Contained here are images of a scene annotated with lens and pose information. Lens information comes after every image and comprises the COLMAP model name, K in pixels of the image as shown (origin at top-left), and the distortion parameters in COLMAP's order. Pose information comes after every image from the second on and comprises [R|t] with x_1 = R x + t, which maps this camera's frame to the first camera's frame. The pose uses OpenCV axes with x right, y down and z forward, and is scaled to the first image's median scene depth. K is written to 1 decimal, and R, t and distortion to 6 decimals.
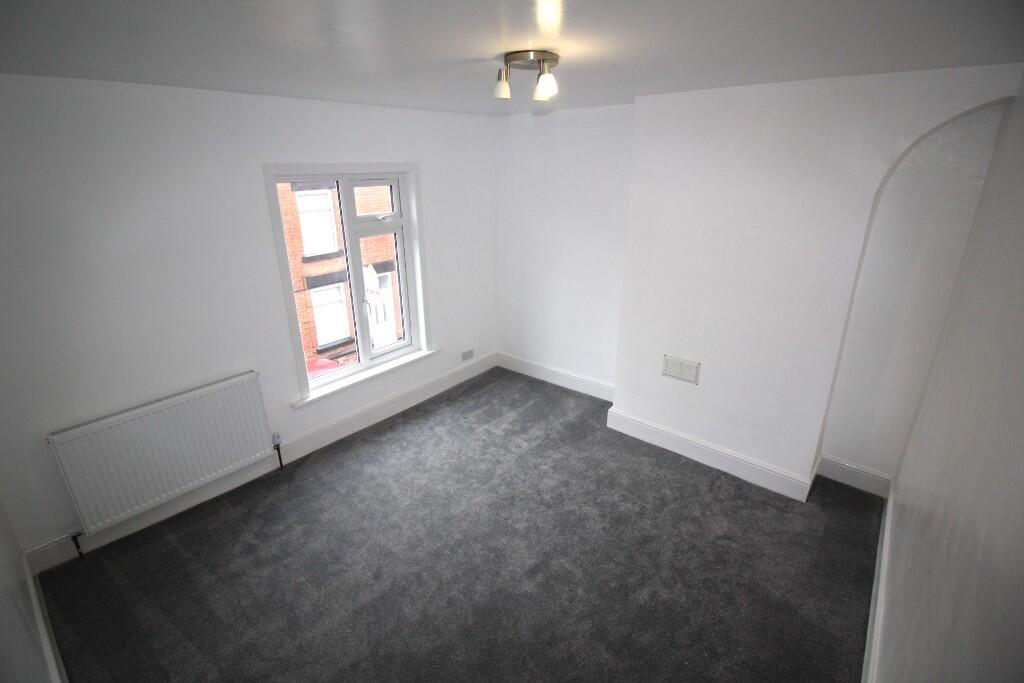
lens RADIAL K [[477.6, 0, 512.0], [0, 477.6, 341.5], [0, 0, 1]] dist [0.000980, 0.000027]
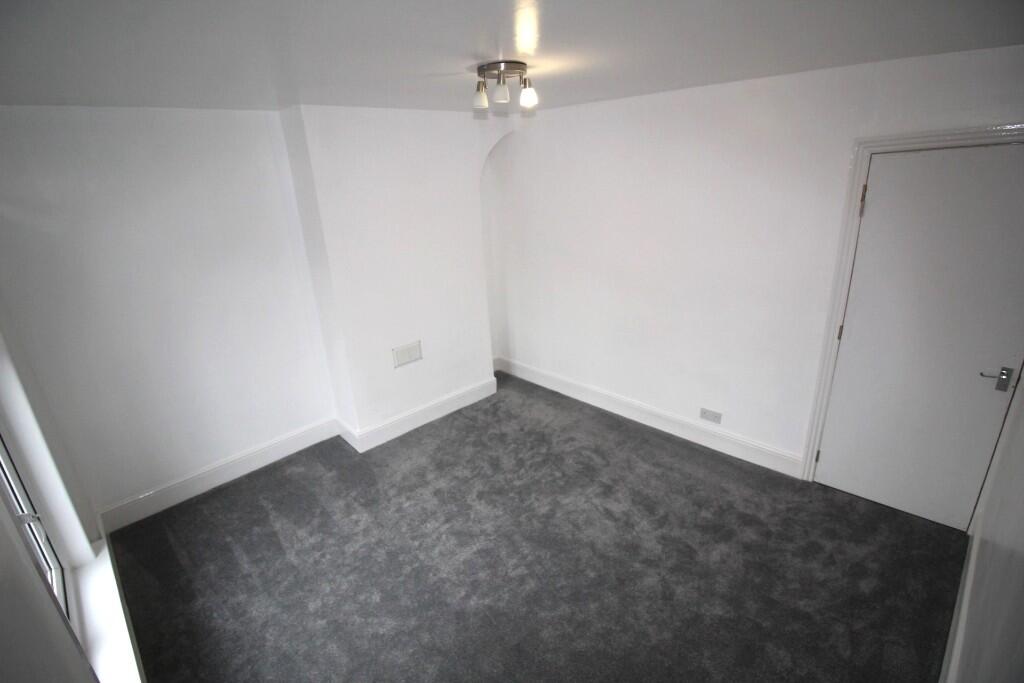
lens RADIAL K [[477.6, 0, 512.0], [0, 477.6, 341.5], [0, 0, 1]] dist [0.000980, 0.000027]
pose [[0.100051, -0.347159, 0.932454, -0.606270], [0.384775, 0.877745, 0.285505, -0.177956], [-0.917572, 0.330220, 0.221397, 0.482494]]
